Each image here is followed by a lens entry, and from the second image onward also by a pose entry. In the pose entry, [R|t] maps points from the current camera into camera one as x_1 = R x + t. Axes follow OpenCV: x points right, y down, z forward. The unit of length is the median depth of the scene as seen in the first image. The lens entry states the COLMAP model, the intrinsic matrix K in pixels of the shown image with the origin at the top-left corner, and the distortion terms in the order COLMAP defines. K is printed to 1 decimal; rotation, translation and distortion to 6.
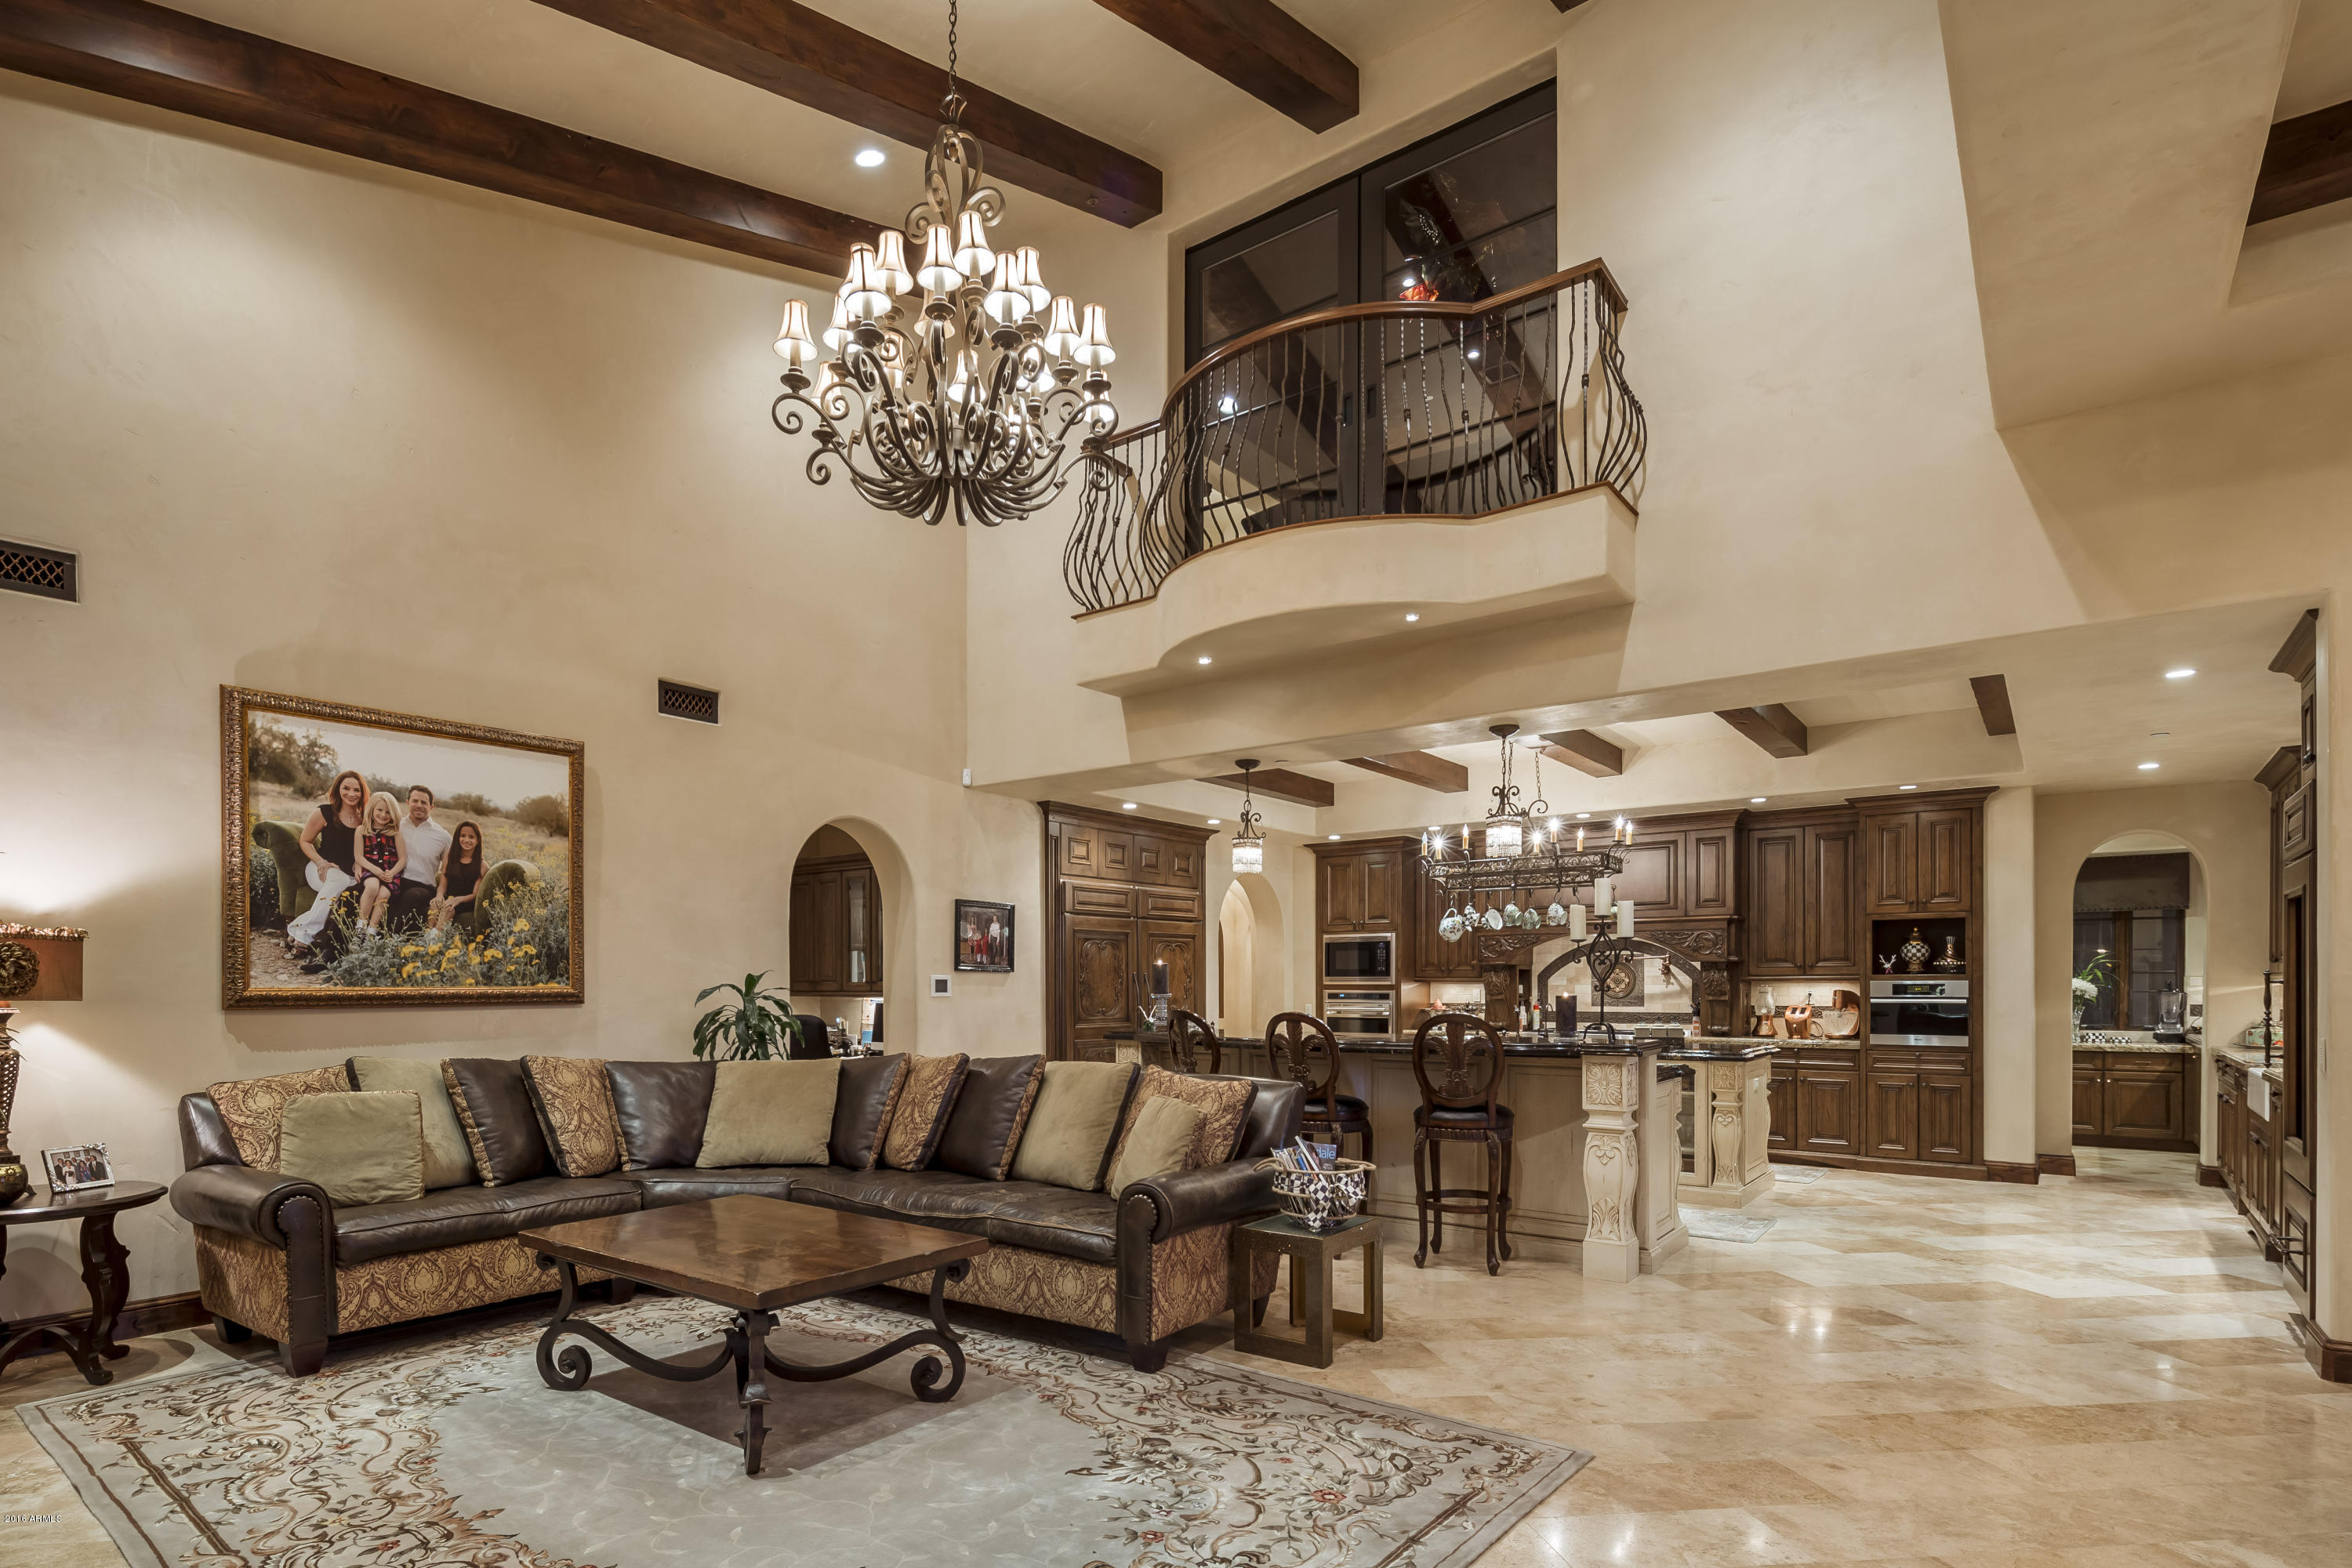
lens RADIAL K [[1171.8, 0, 1107.8], [0, 1171.8, 986.7], [0, 0, 1]] dist [0.004622, -0.004042]
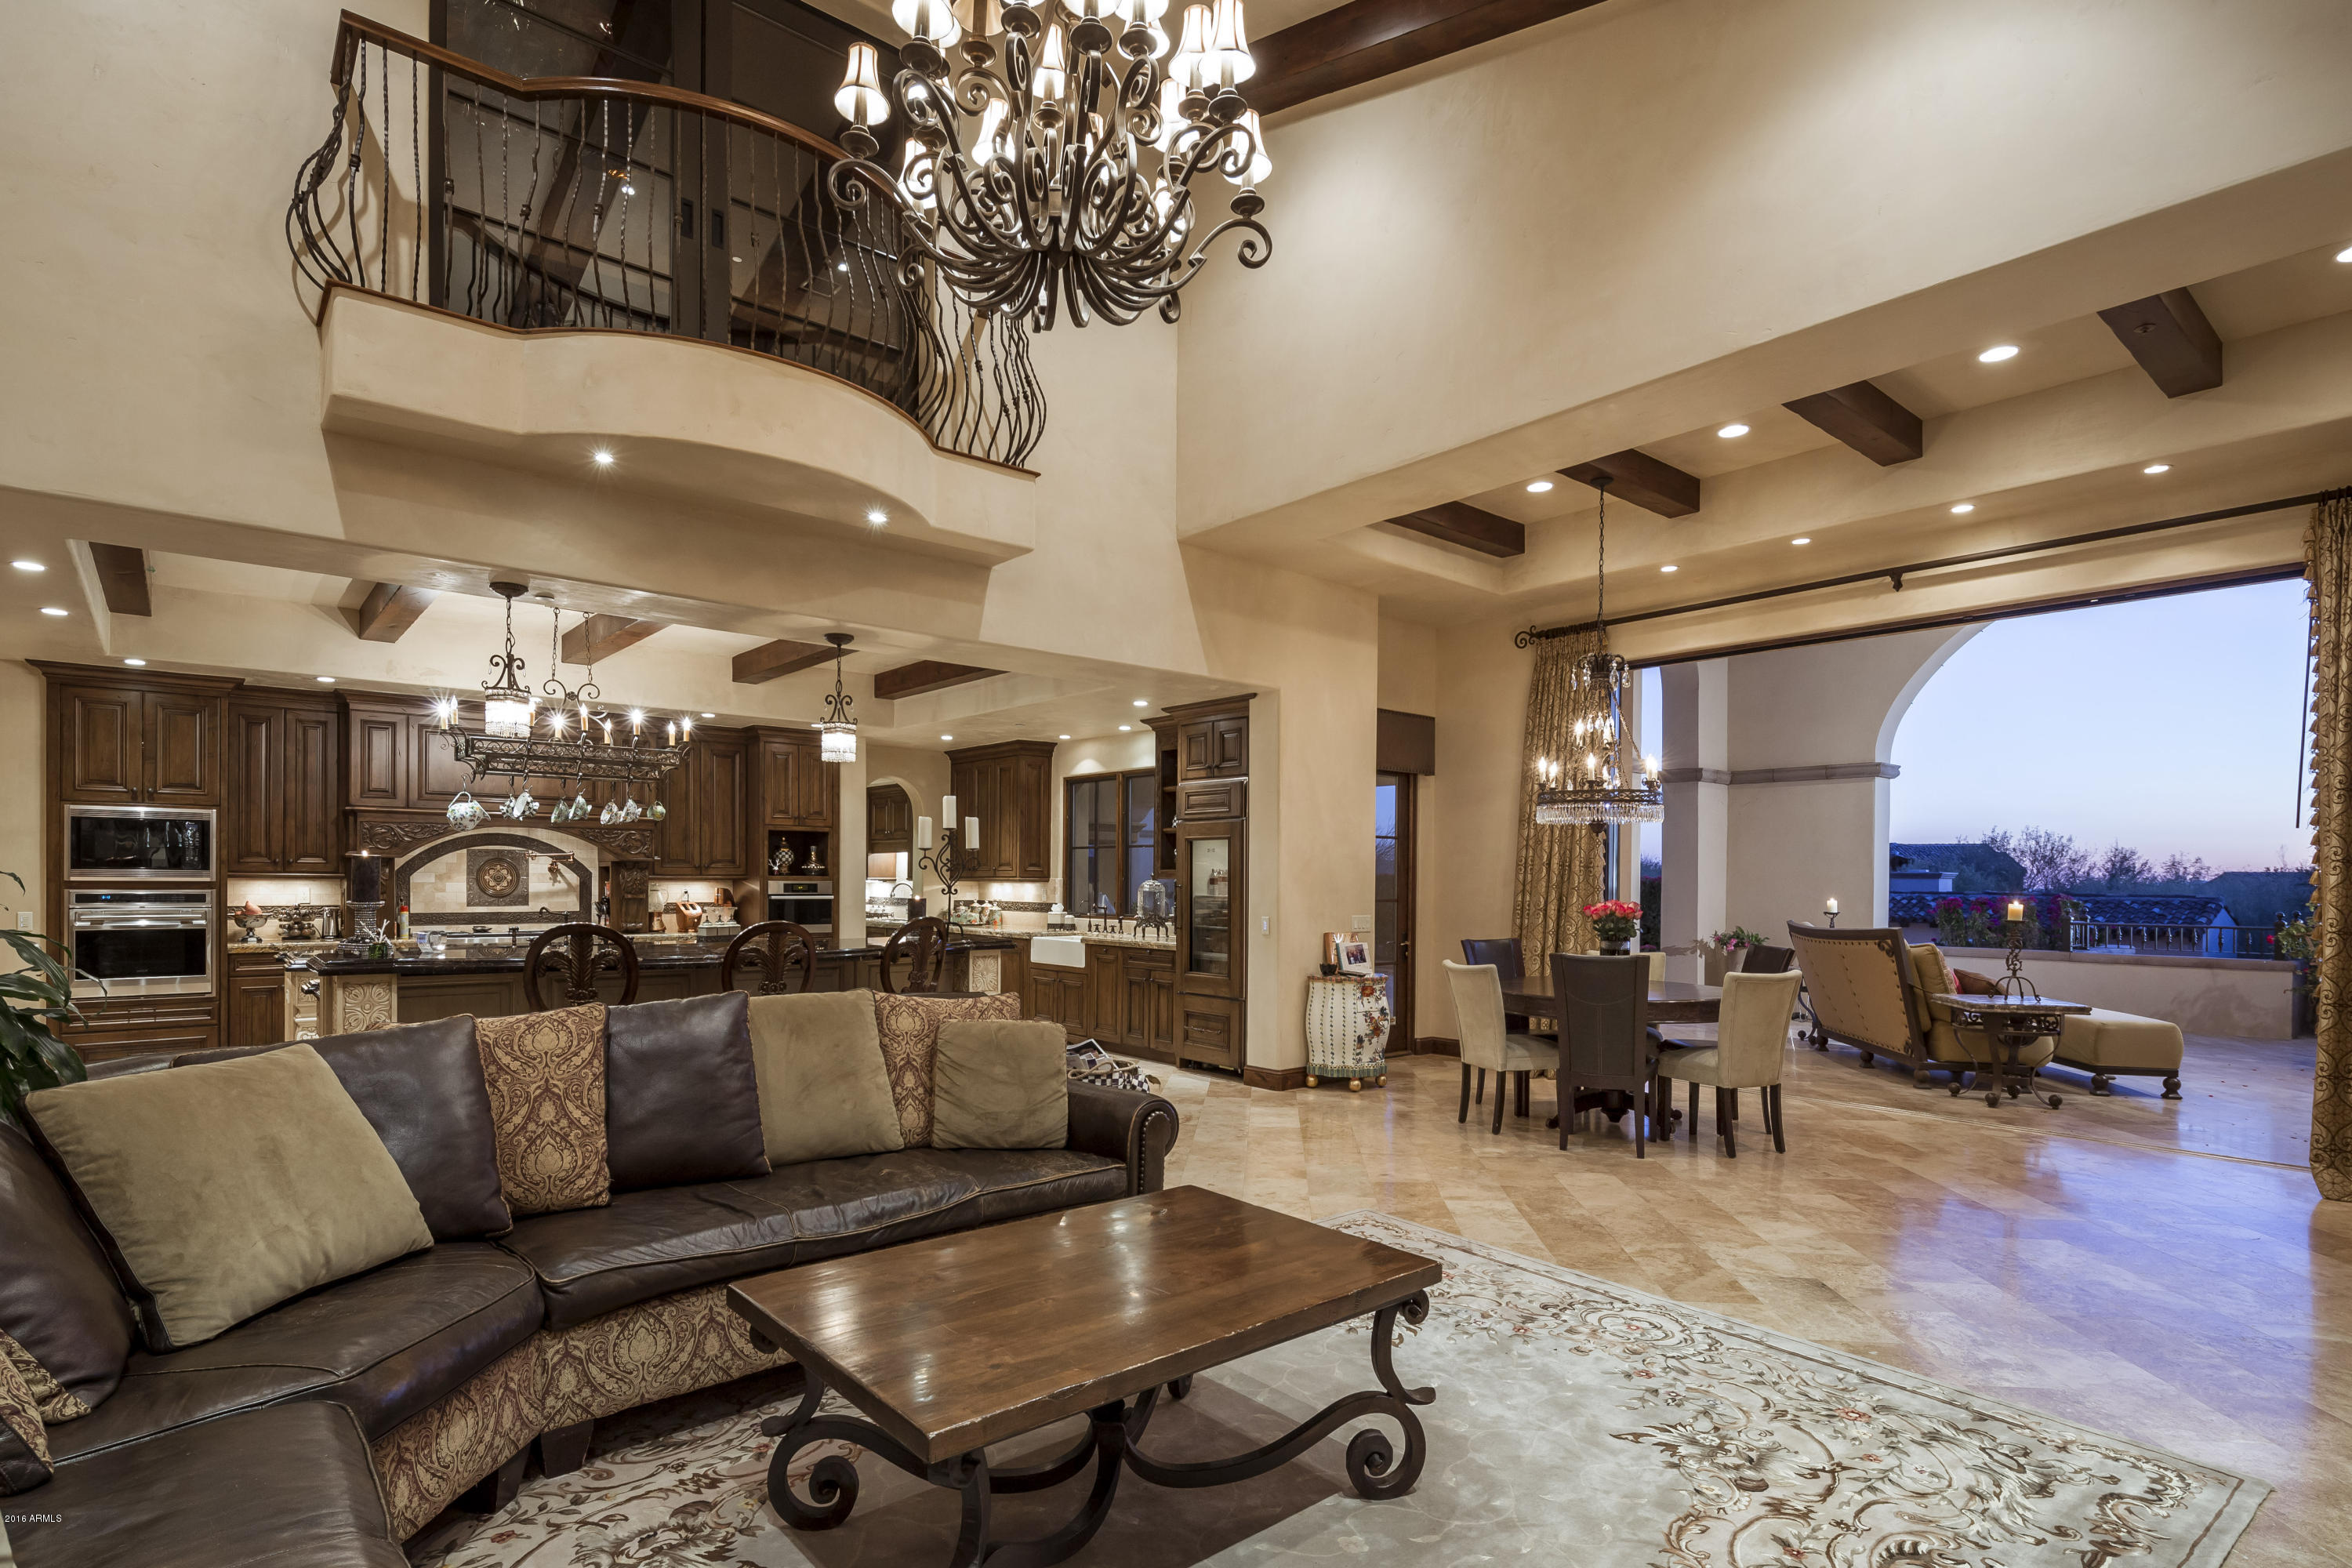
lens RADIAL K [[1171.8, 0, 1161.4], [0, 1171.8, 890.6], [0, 0, 1]] dist [0.004622, -0.004042]
pose [[0.195364, -0.006595, 0.980709, -0.426268], [-0.005623, 0.999953, 0.007845, -0.006400], [-0.980715, -0.007047, 0.195318, 0.368137]]
